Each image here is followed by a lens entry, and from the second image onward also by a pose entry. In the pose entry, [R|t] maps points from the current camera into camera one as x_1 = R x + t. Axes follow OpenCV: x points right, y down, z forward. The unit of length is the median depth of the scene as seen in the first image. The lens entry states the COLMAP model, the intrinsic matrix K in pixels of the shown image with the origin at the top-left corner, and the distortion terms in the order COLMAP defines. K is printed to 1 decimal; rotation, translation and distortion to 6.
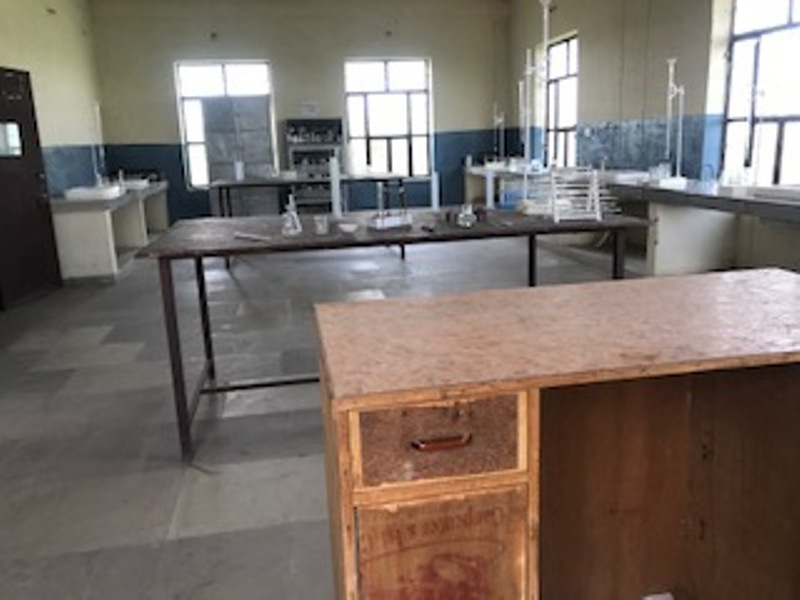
lens RADIAL K [[676.9, 0, 406.4], [0, 676.9, 298.5], [0, 0, 1]] dist [0.016276, 0.013075]
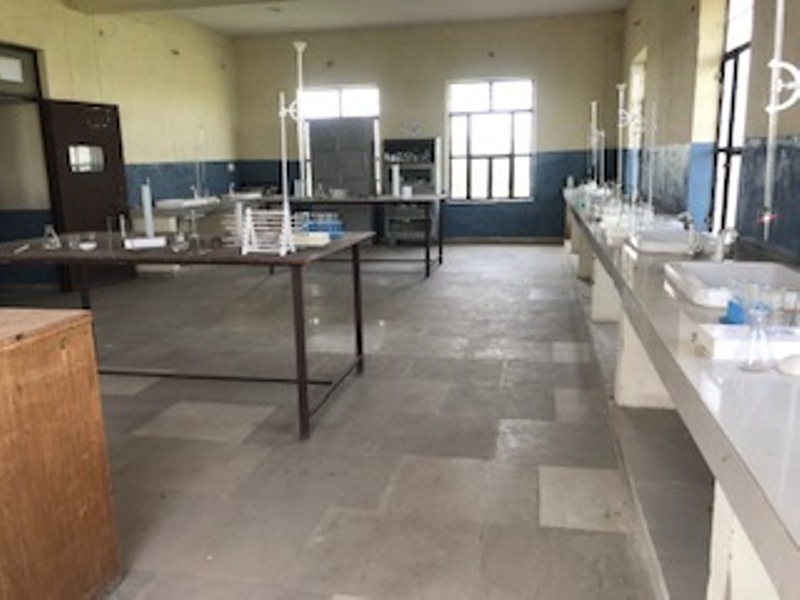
lens RADIAL K [[676.9, 0, 394.3], [0, 676.9, 297.6], [0, 0, 1]] dist [0.016276, 0.013075]
pose [[0.923909, 0.092301, -0.371312, 0.248122], [-0.098427, 0.995141, 0.002464, -0.020192], [0.369735, 0.034271, 0.928505, 0.025291]]
